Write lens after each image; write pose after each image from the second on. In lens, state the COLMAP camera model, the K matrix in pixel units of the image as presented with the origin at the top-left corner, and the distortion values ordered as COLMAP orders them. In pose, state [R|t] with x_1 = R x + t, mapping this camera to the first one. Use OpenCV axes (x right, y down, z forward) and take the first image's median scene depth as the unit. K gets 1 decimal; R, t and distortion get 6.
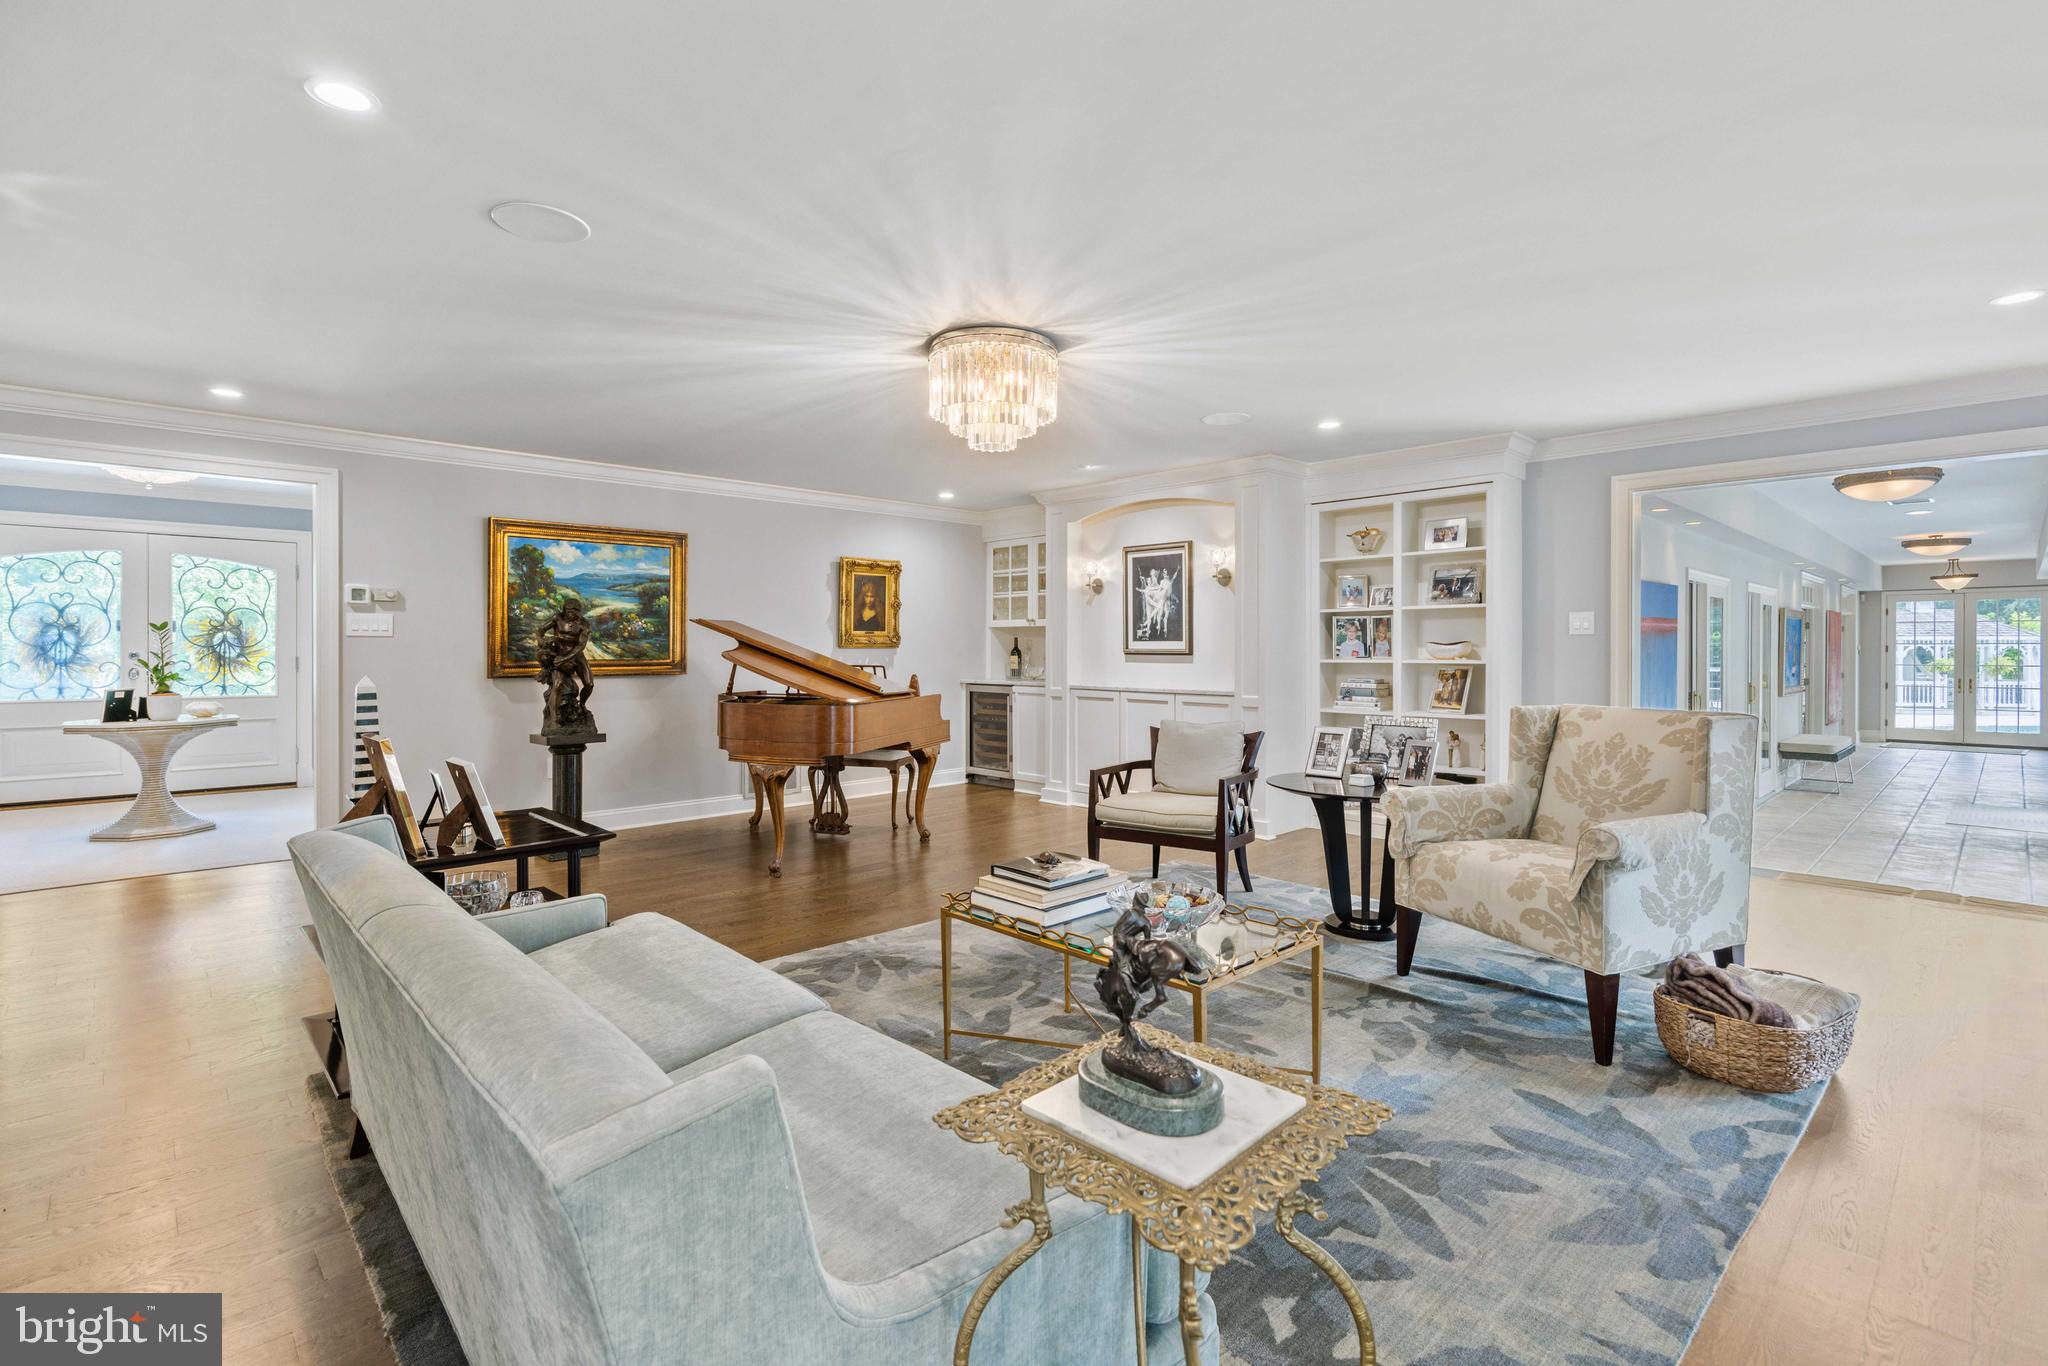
lens RADIAL K [[942.1, 0, 1016.7], [0, 942.1, 649.7], [0, 0, 1]] dist [0.000531, 0.000195]
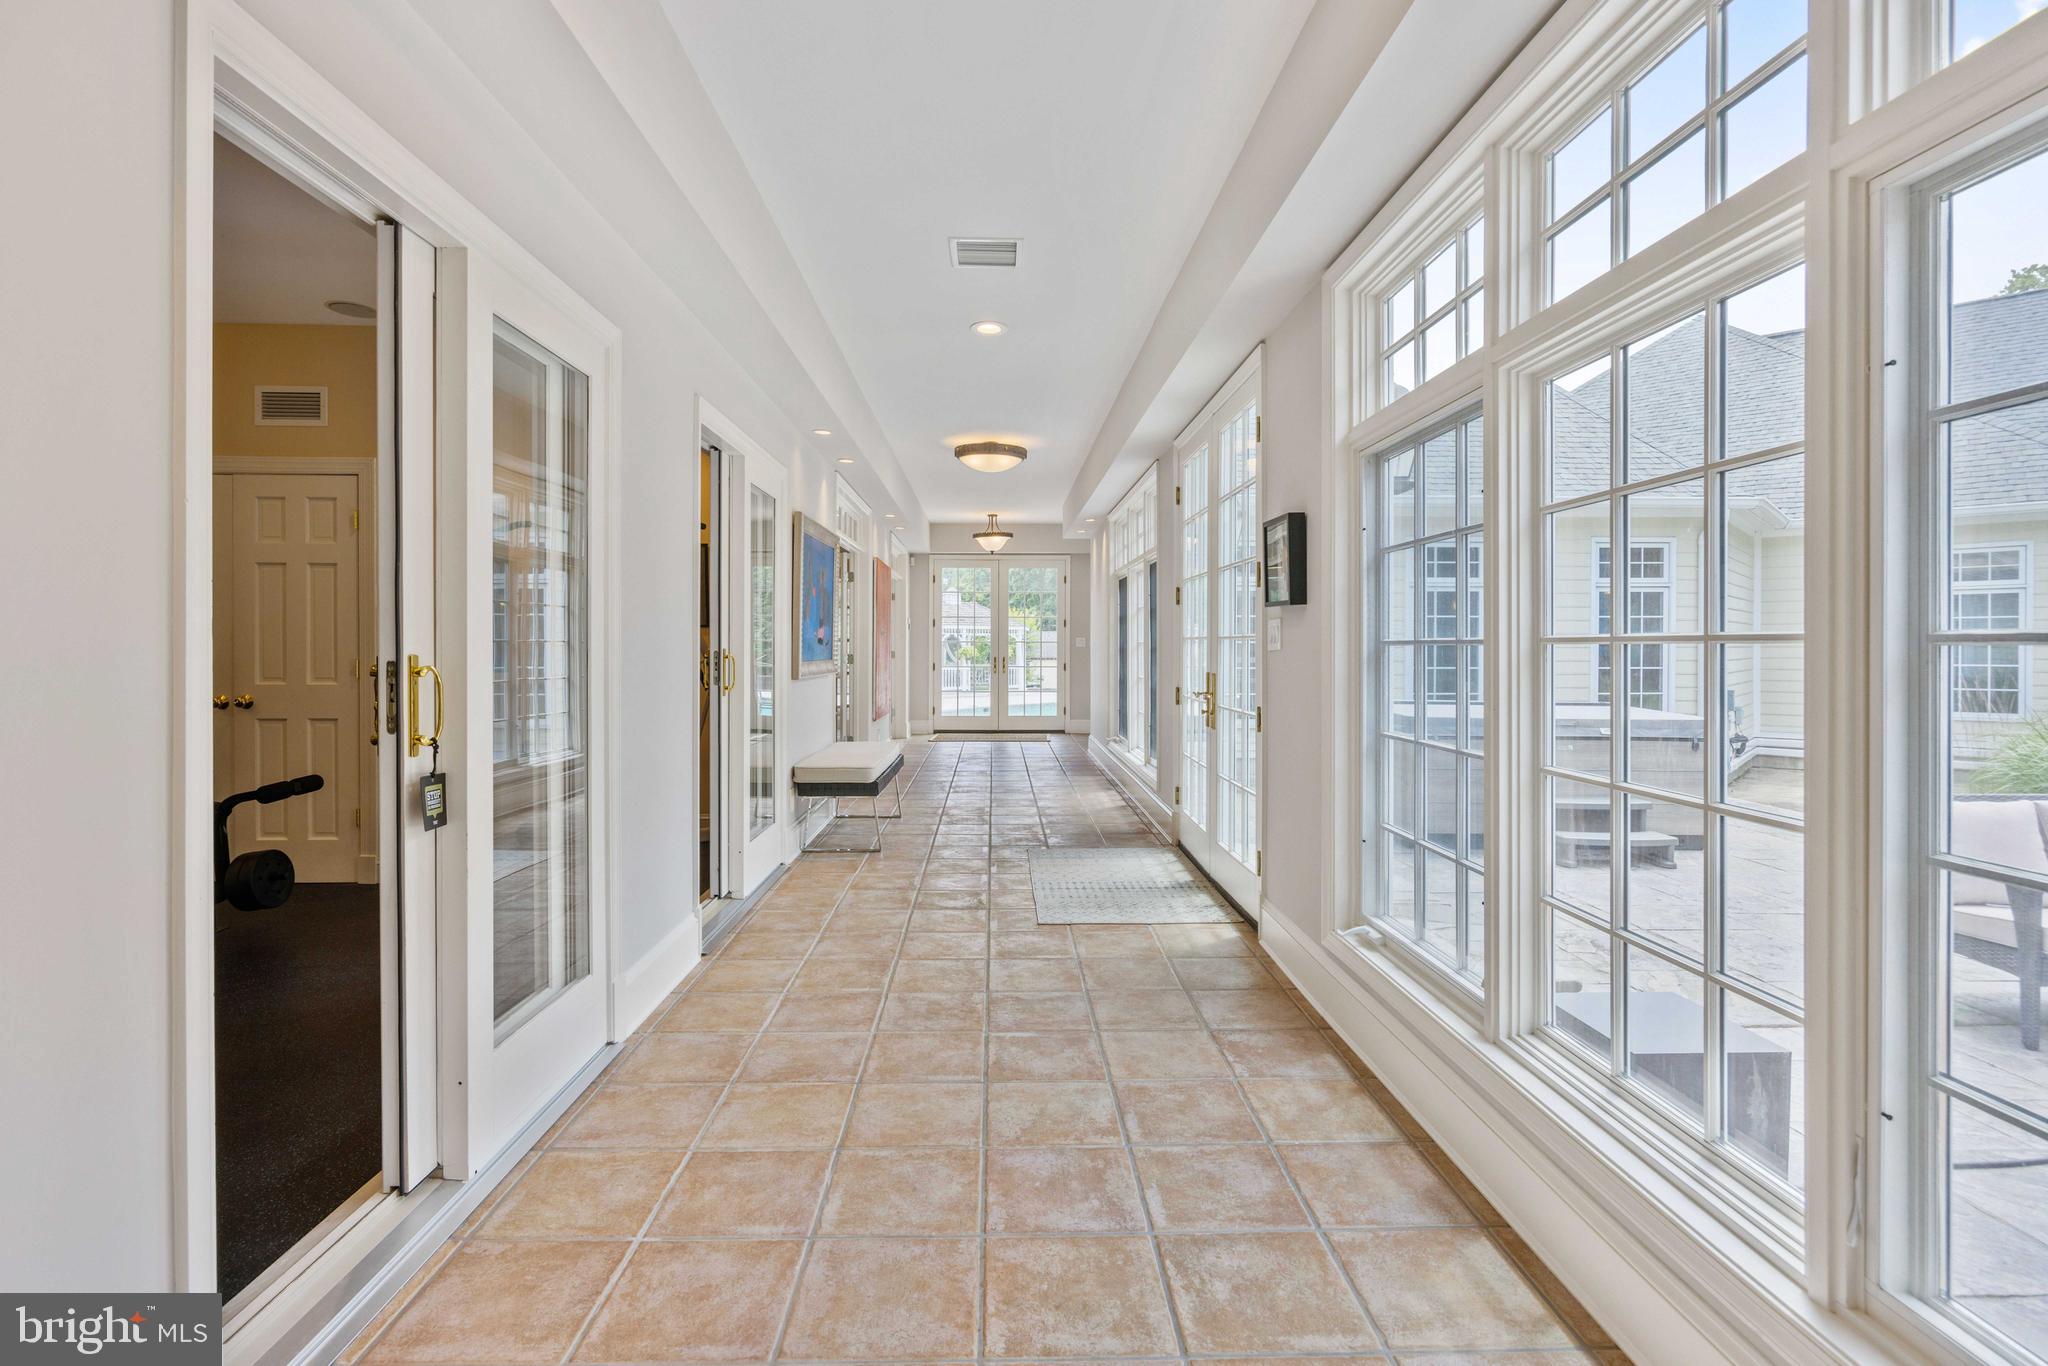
lens RADIAL K [[942.1, 0, 1023.4], [0, 942.1, 660.6], [0, 0, 1]] dist [0.000531, 0.000195]
pose [[0.661505, -0.008935, 0.749888, 0.388884], [-0.004363, 0.999866, 0.015762, 0.022760], [-0.749928, -0.013699, 0.661377, 0.431902]]
